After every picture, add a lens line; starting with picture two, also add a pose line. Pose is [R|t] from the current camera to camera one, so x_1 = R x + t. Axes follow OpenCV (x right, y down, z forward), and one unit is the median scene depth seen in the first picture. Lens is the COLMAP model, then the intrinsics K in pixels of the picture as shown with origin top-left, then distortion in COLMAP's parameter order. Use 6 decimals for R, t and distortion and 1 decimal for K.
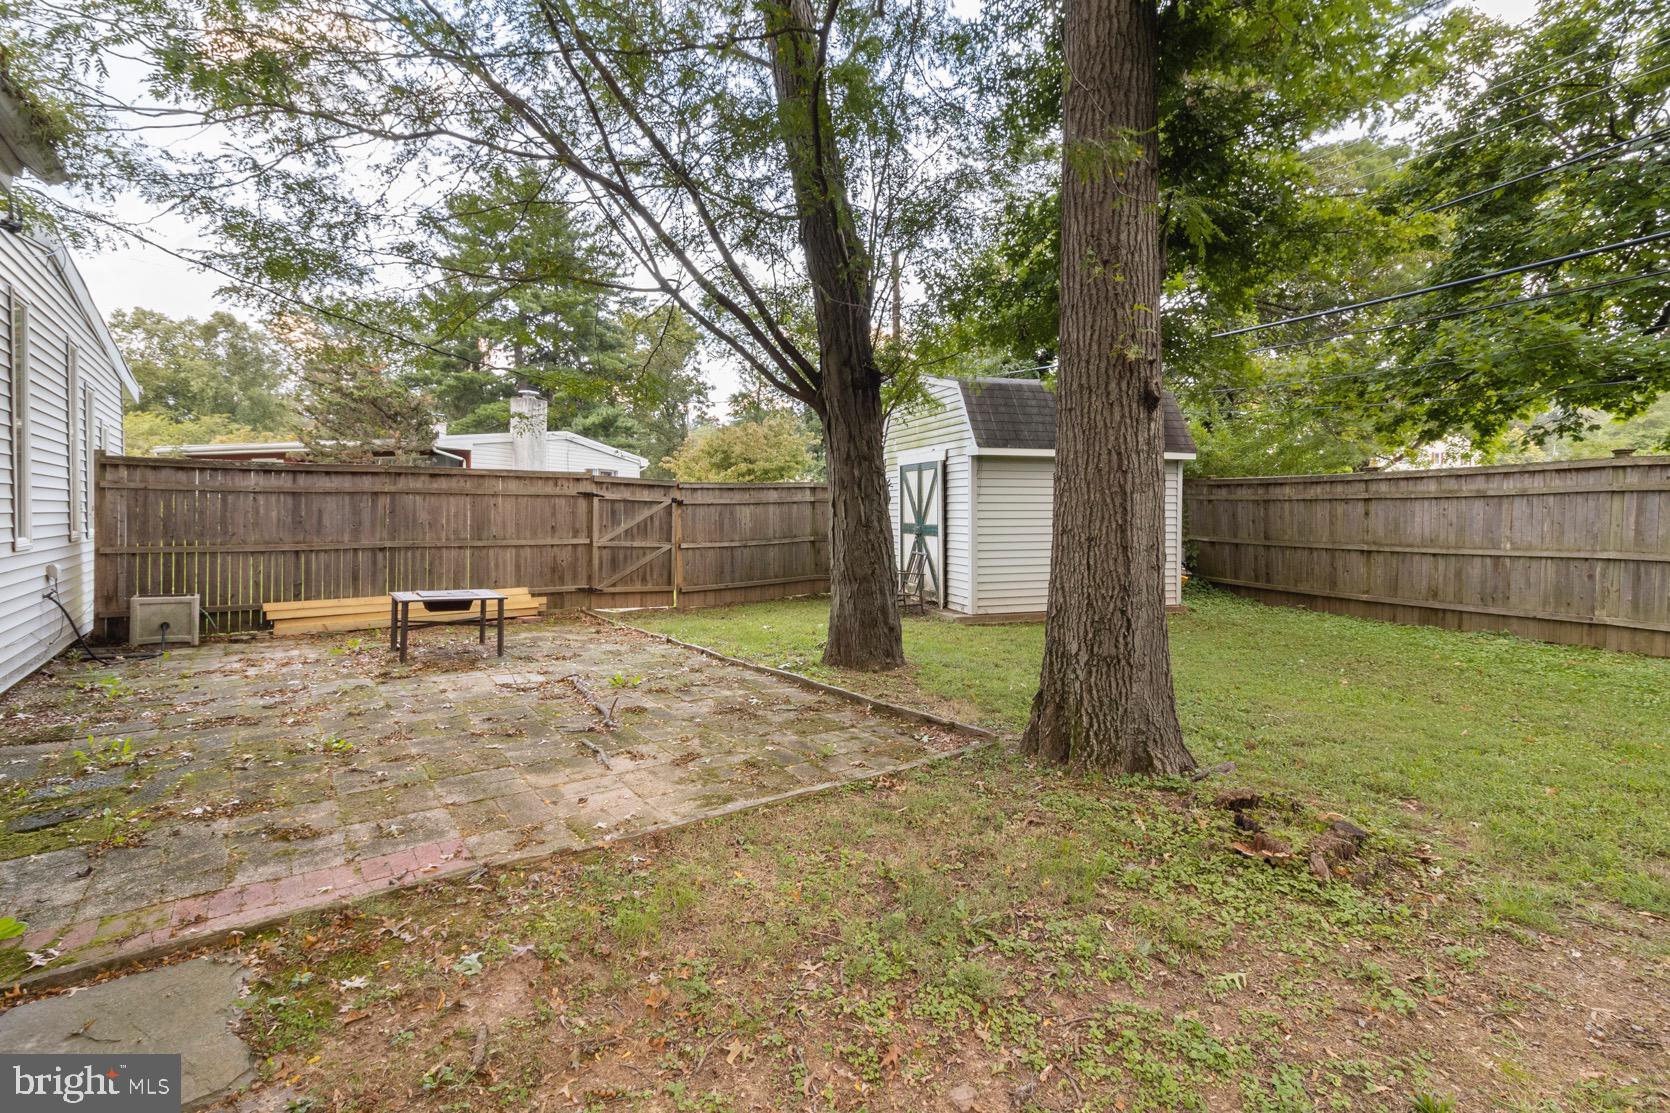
lens RADIAL K [[770.2, 0, 818.2], [0, 770.2, 515.9], [0, 0, 1]] dist [0.007131, 0.001393]
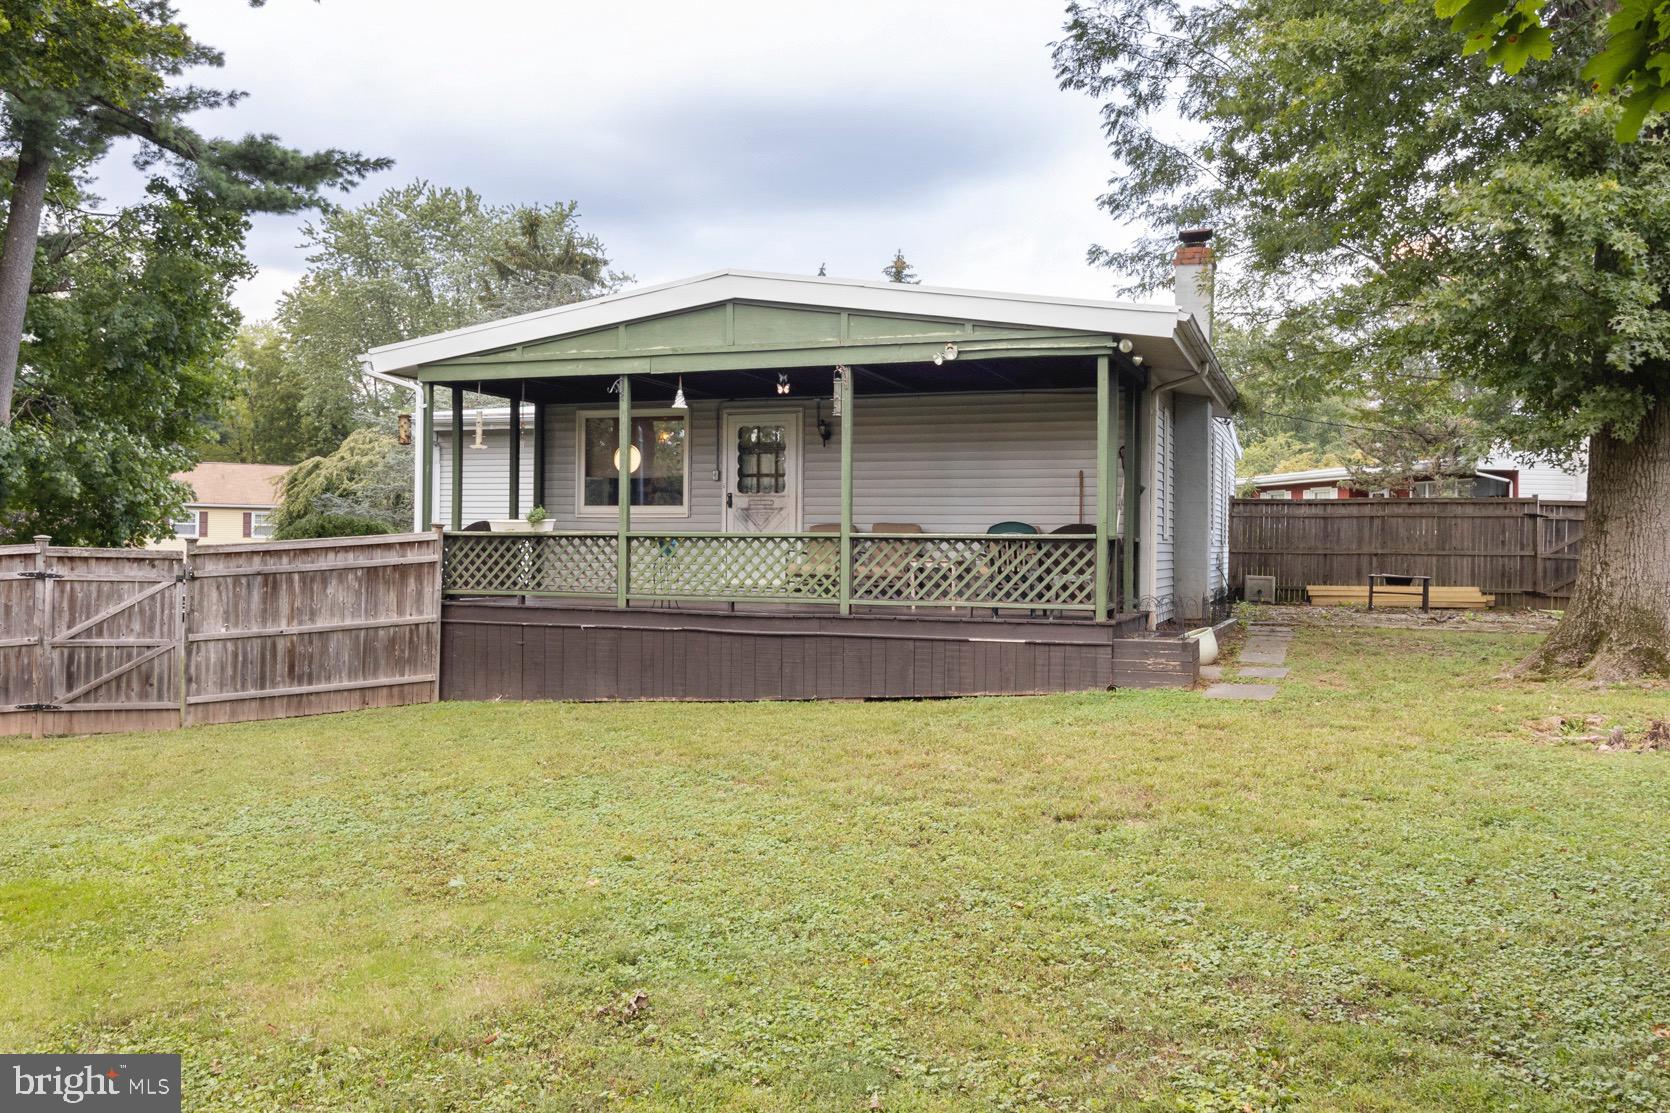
lens RADIAL K [[1332.0, 0, 839.8], [0, 1332.0, 552.5], [0, 0, 1]] dist [-0.000005, 0.012098]
pose [[0.558447, 0.004755, -0.829526, 0.886034], [-0.010732, 0.999941, -0.001494, 0.048539], [0.829471, 0.009737, 0.558466, -1.155784]]
